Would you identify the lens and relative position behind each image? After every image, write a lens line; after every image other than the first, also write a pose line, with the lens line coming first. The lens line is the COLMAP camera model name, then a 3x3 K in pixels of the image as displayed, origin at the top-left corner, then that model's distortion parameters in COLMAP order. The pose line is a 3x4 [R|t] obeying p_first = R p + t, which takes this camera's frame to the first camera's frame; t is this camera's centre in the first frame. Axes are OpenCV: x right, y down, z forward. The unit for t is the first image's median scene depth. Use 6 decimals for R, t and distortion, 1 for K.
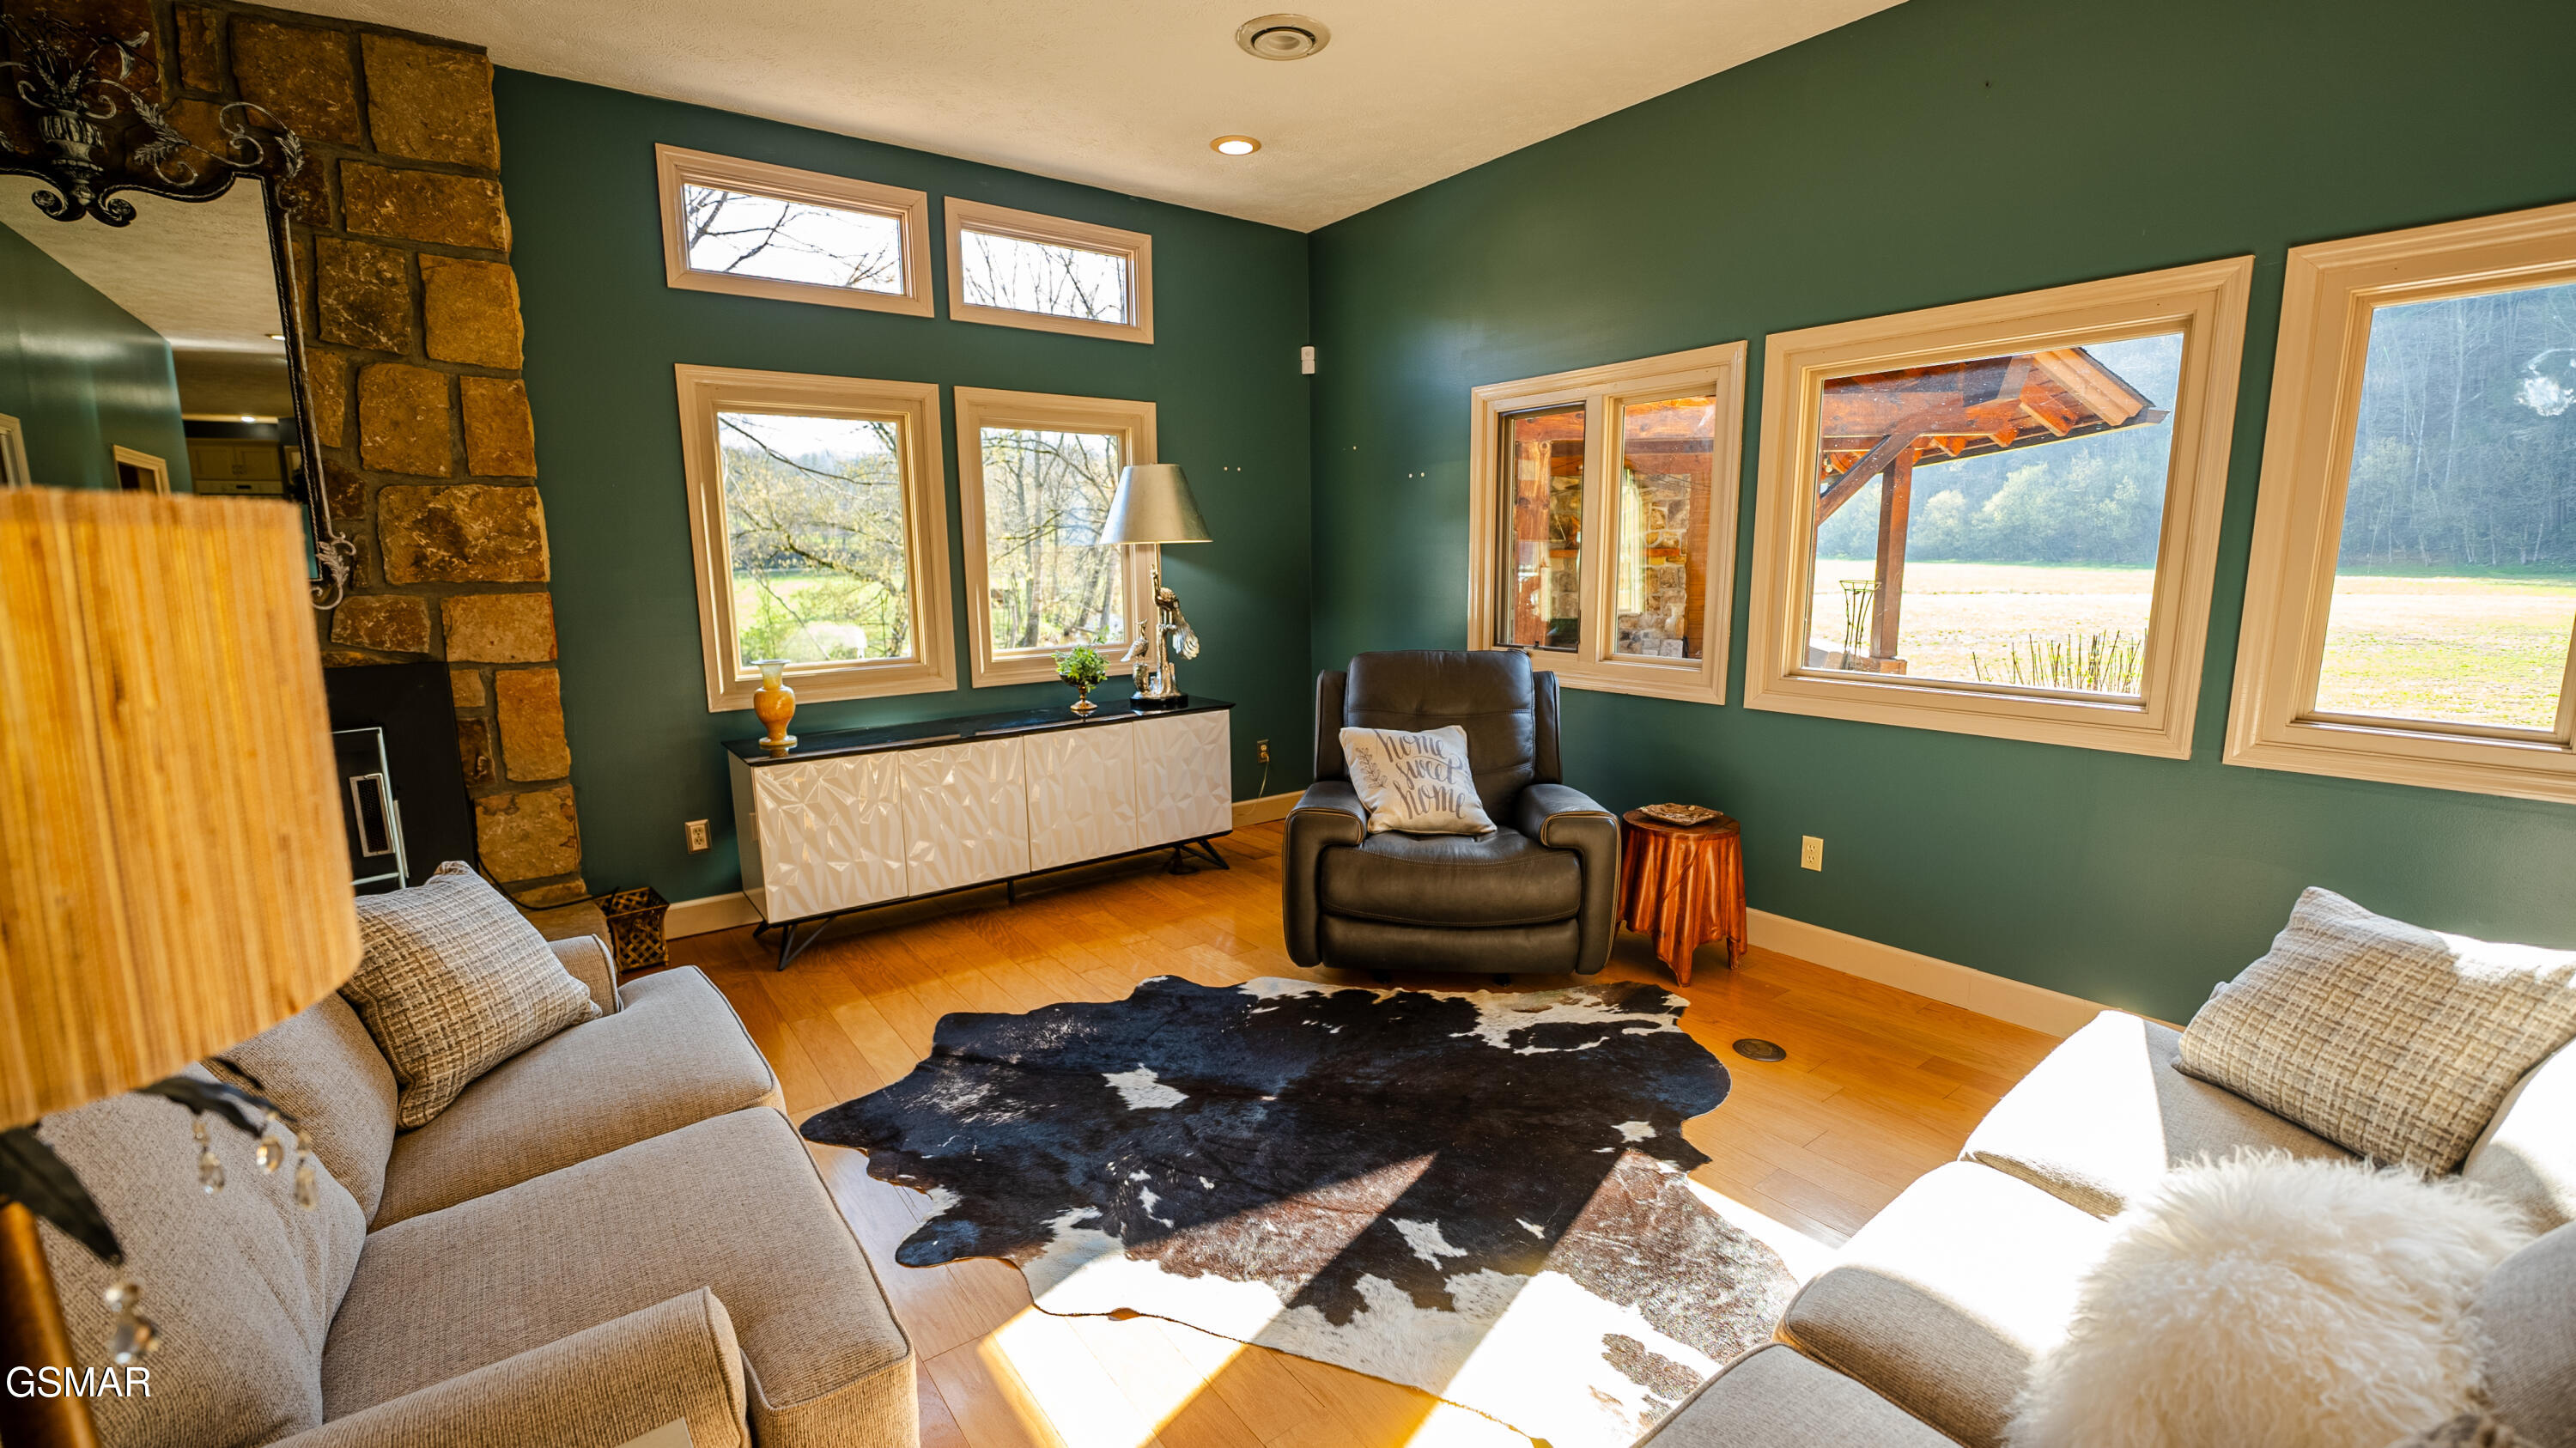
lens RADIAL K [[1049.8, 0, 1276.6], [0, 1049.8, 714.6], [0, 0, 1]] dist [-0.022397, -0.000155]
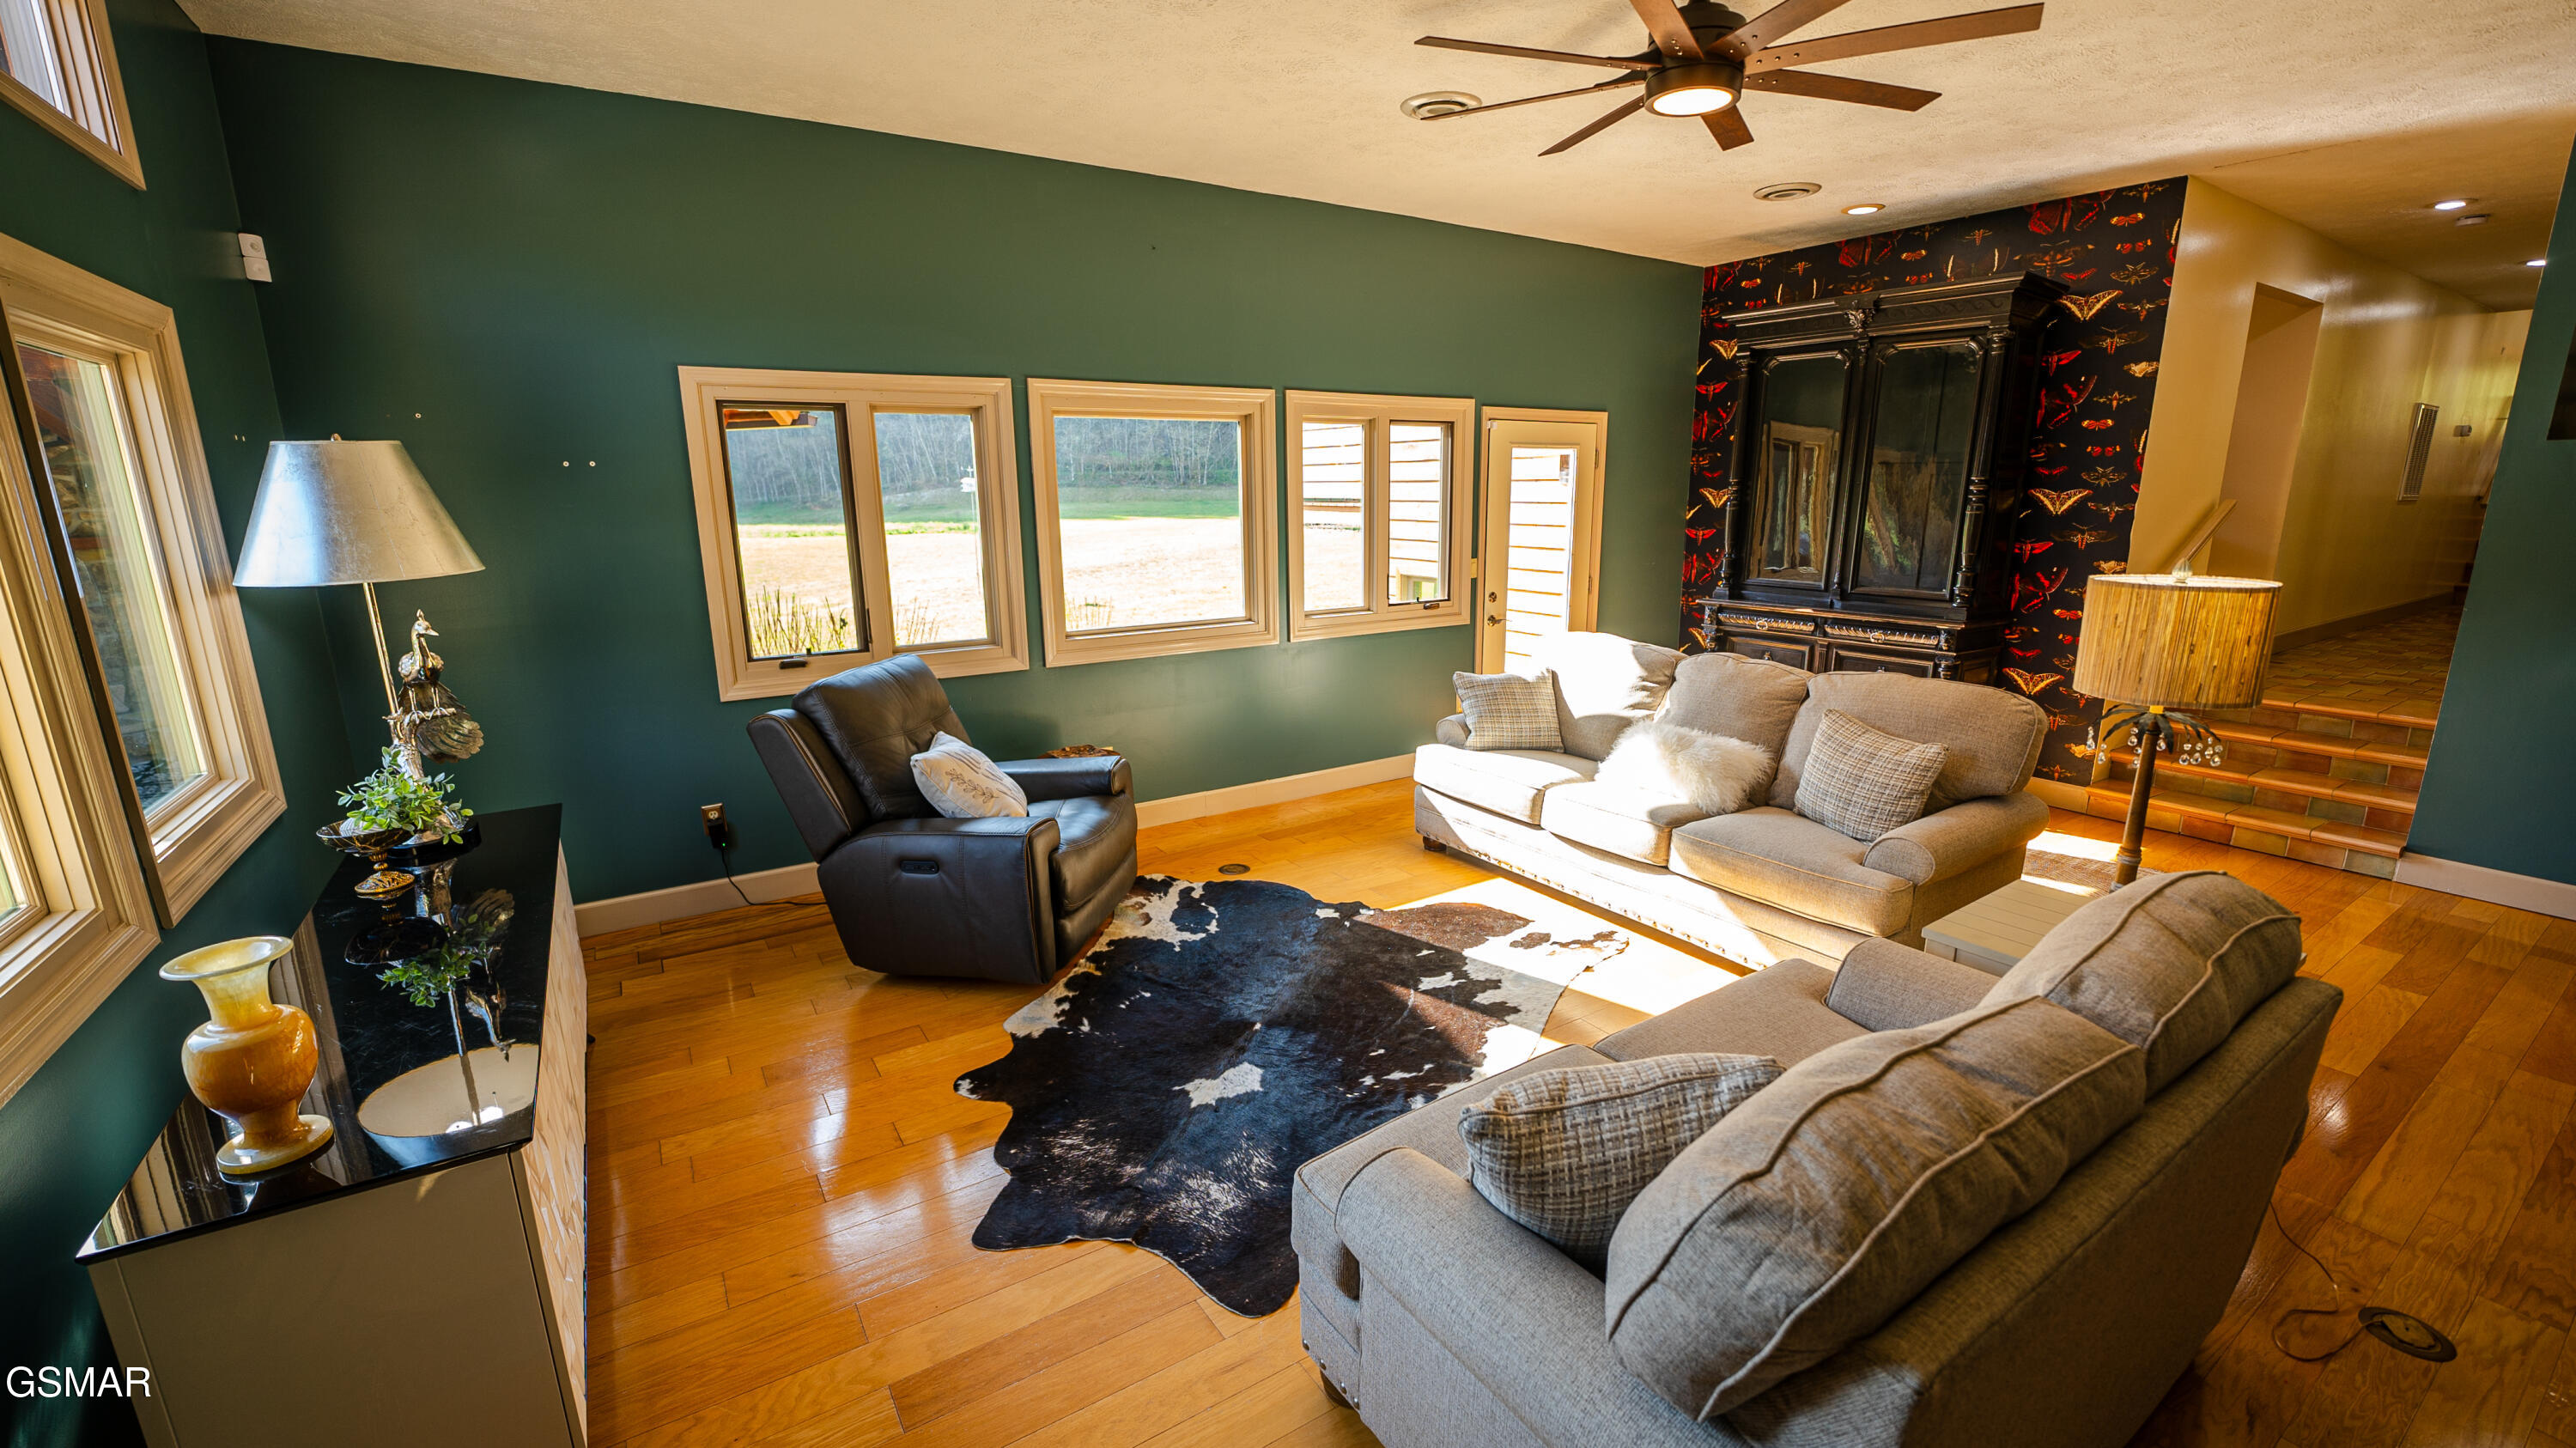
lens RADIAL K [[1049.8, 0, 1277.3], [0, 1049.8, 738.6], [0, 0, 1]] dist [-0.022397, -0.000155]
pose [[0.081809, -0.214338, 0.973328, -0.954117], [0.173146, 0.964807, 0.197908, -0.152545], [-0.981493, 0.152337, 0.116042, 0.699569]]
